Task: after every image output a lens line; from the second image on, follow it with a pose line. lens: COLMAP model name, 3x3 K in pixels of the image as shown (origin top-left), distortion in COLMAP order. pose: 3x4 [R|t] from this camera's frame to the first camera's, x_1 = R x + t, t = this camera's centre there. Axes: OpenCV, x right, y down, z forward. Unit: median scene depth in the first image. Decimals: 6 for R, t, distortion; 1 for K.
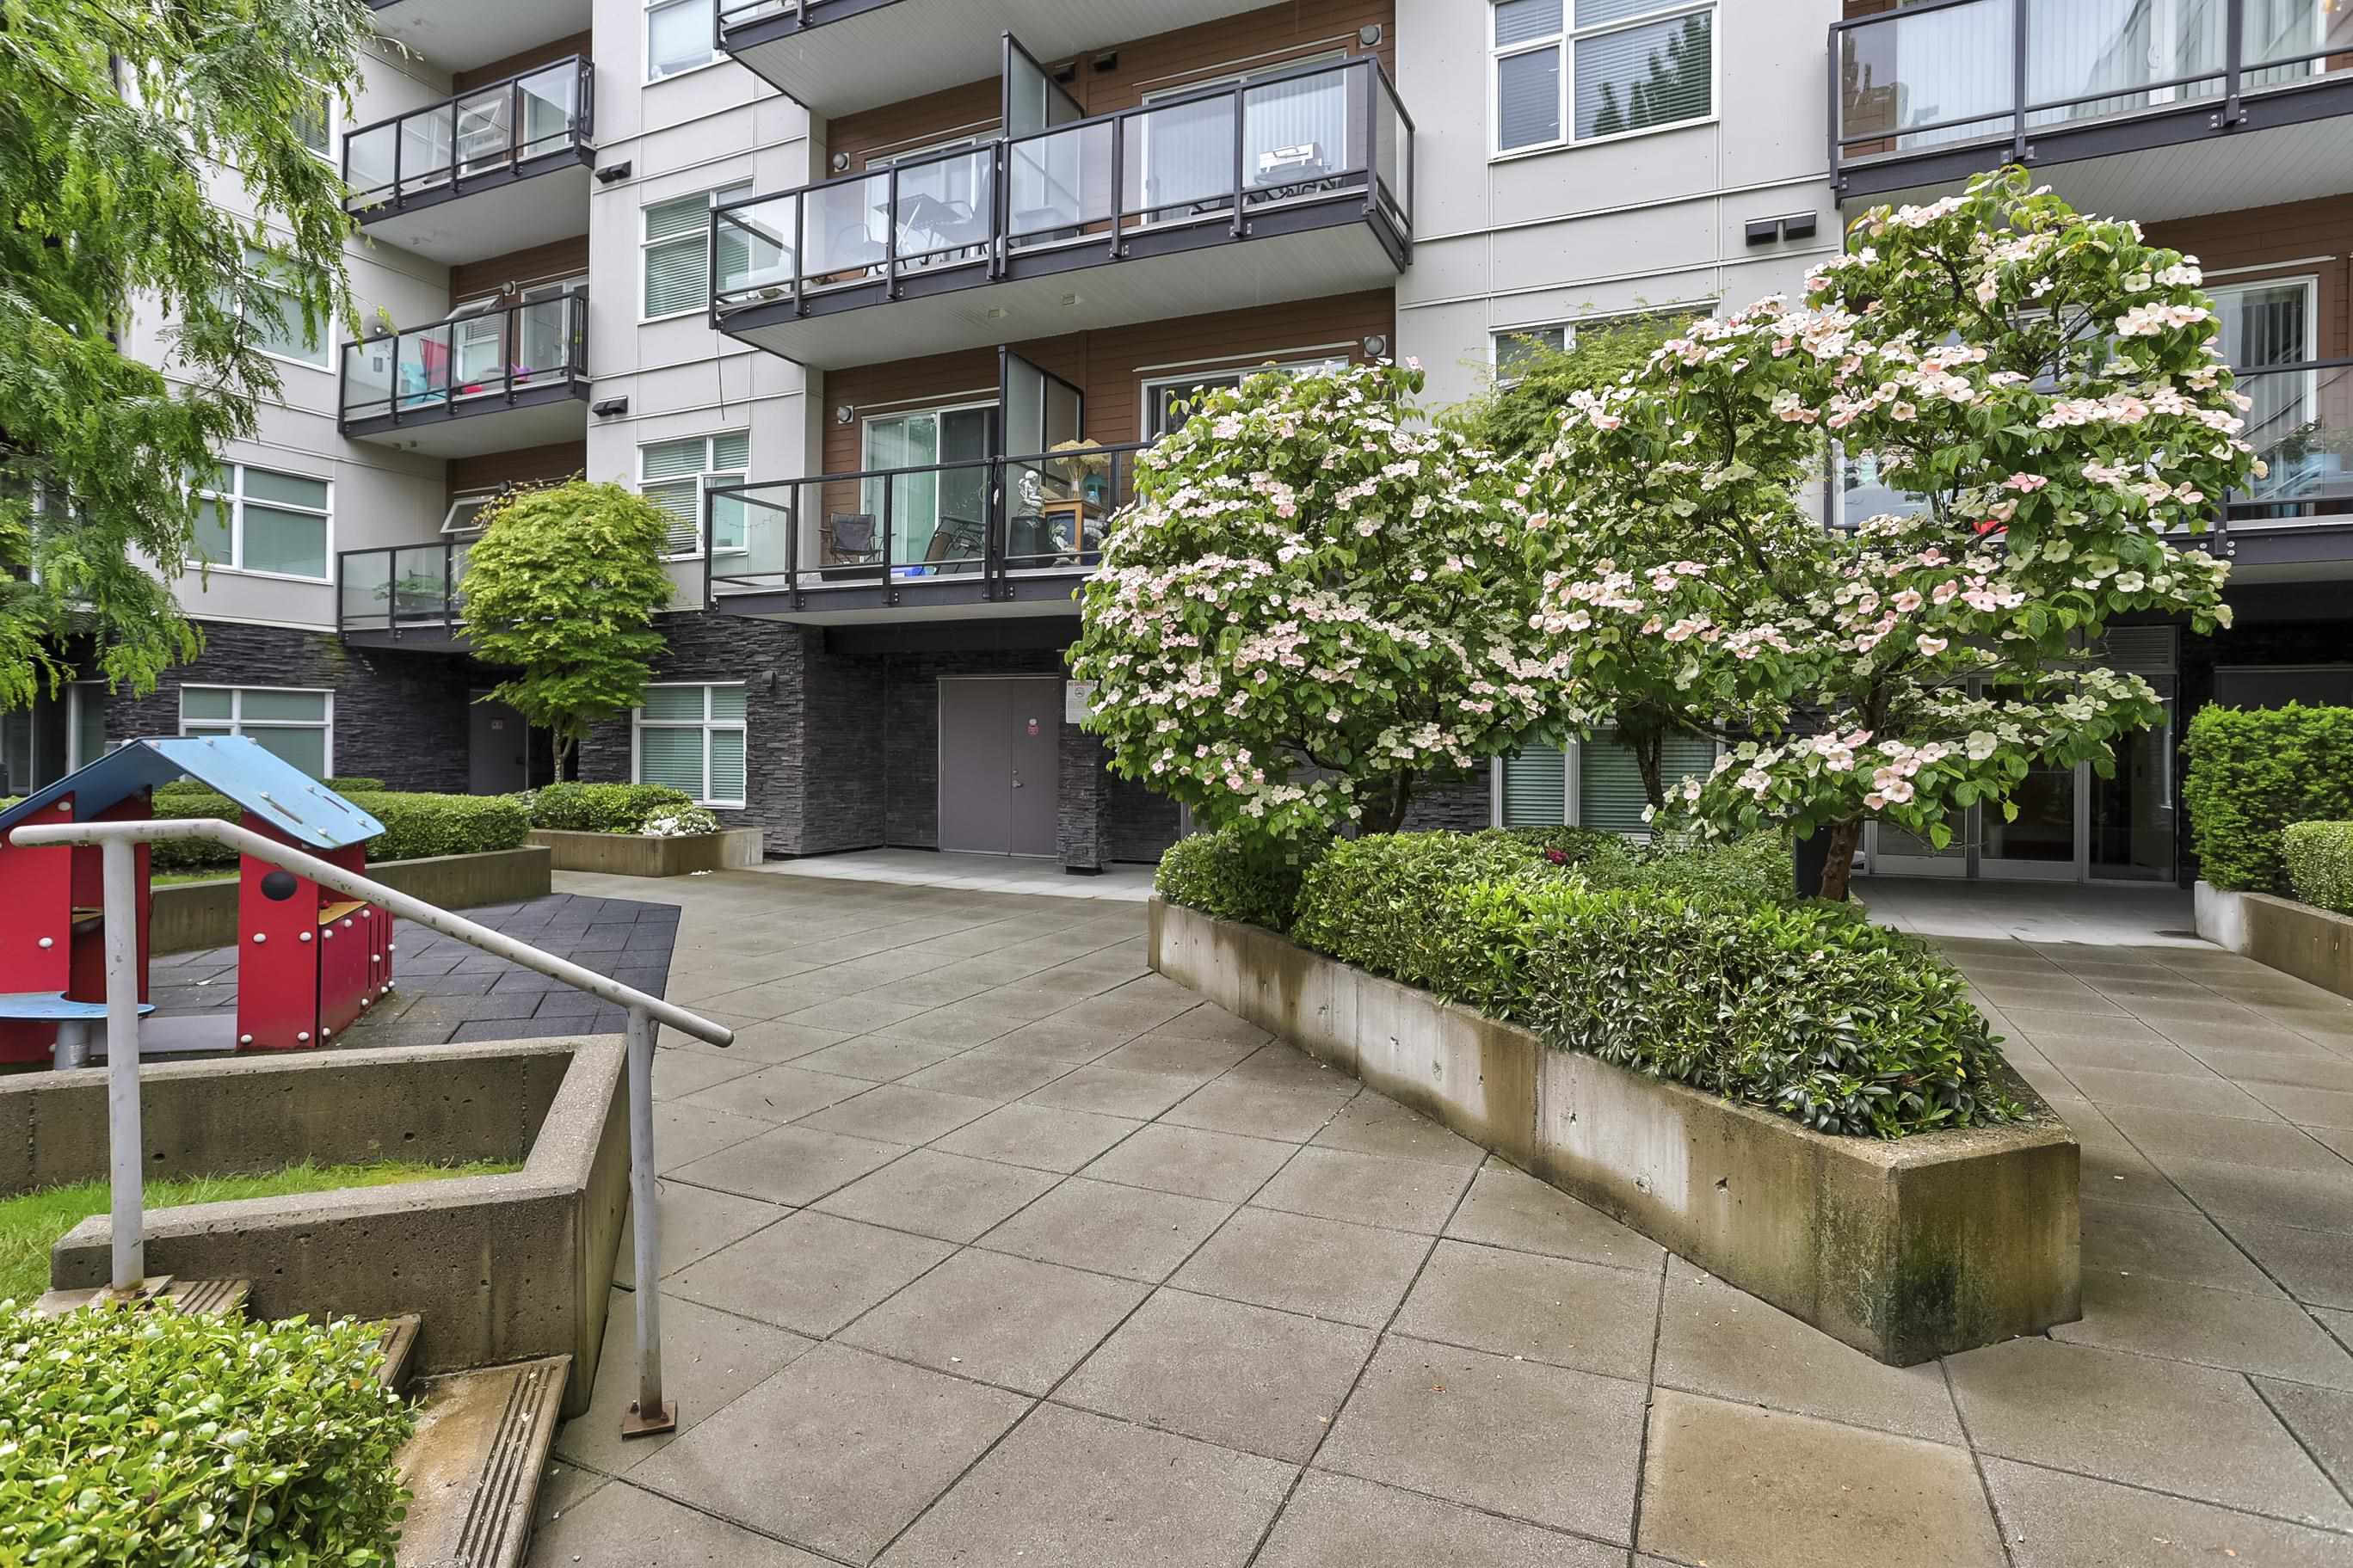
lens RADIAL K [[1218.3, 0, 1094.4], [0, 1218.3, 723.7], [0, 0, 1]] dist [-0.002805, -0.000162]
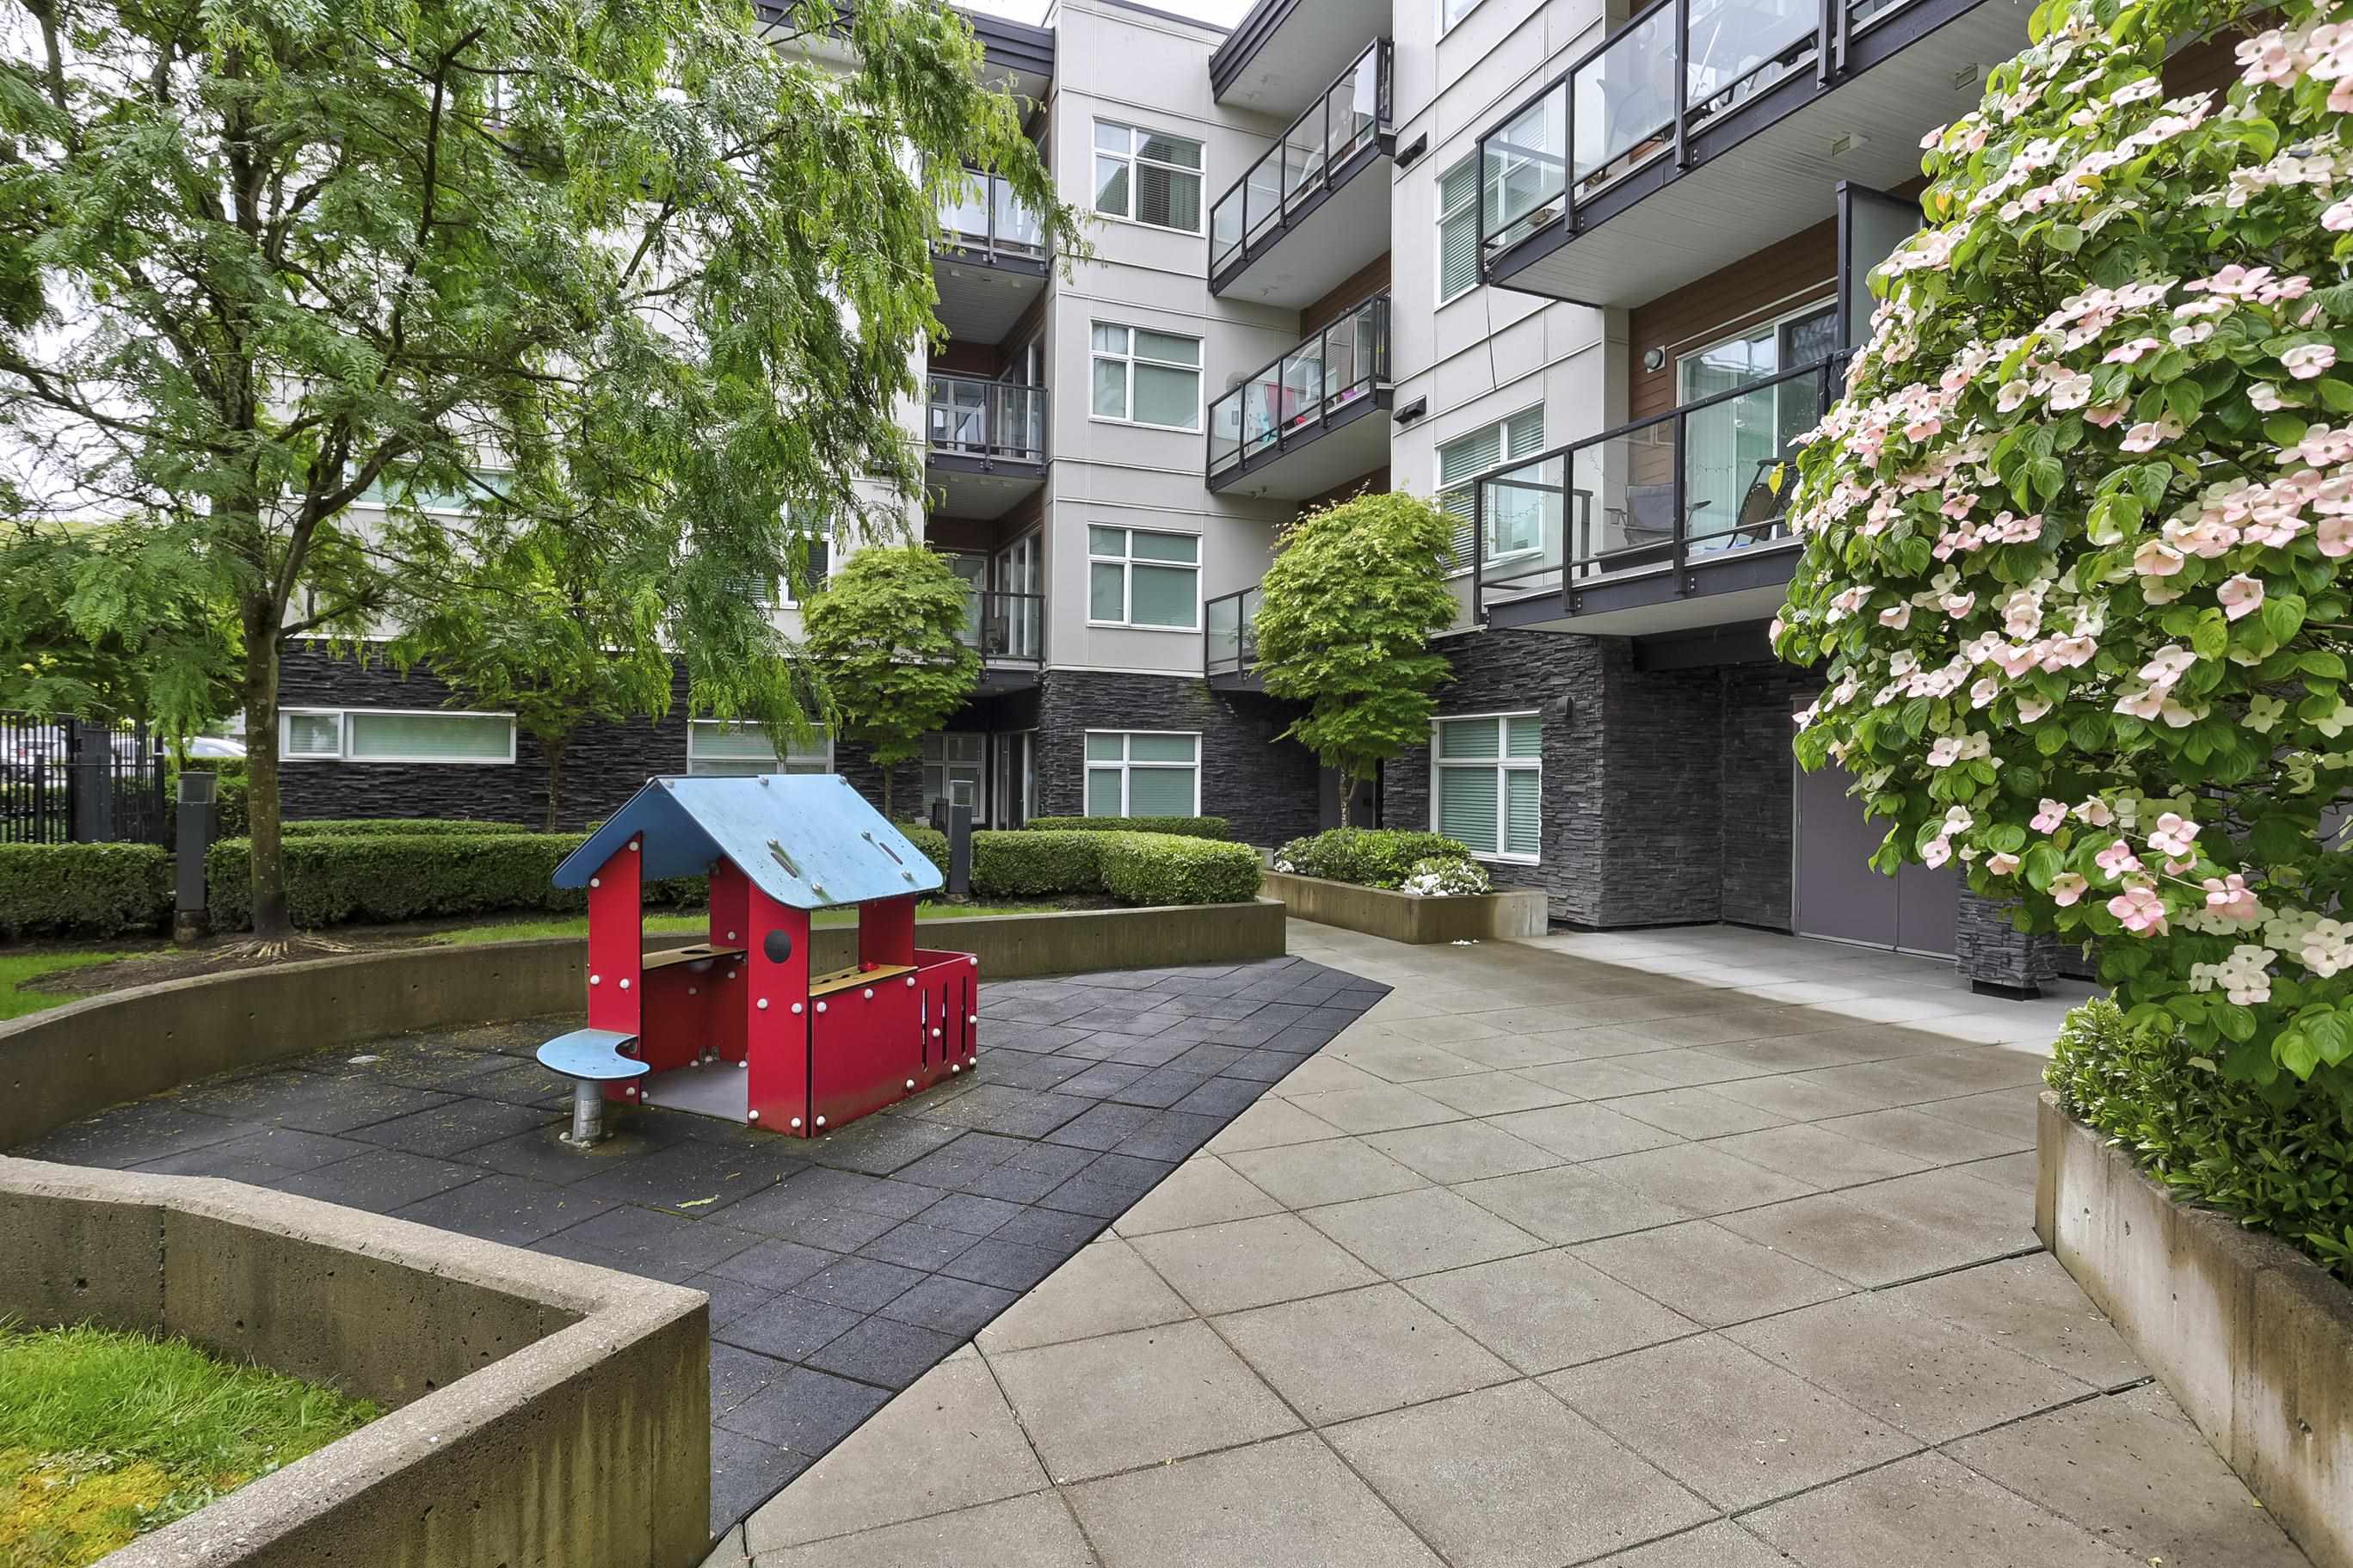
lens RADIAL K [[1195.2, 0, 1241.3], [0, 1195.2, 779.8], [0, 0, 1]] dist [-0.060660, 0.051305]
pose [[0.785517, 0.003812, -0.618829, 0.054924], [0.003527, 0.999937, 0.010636, 0.003023], [0.618830, -0.010537, 0.785454, 0.262159]]
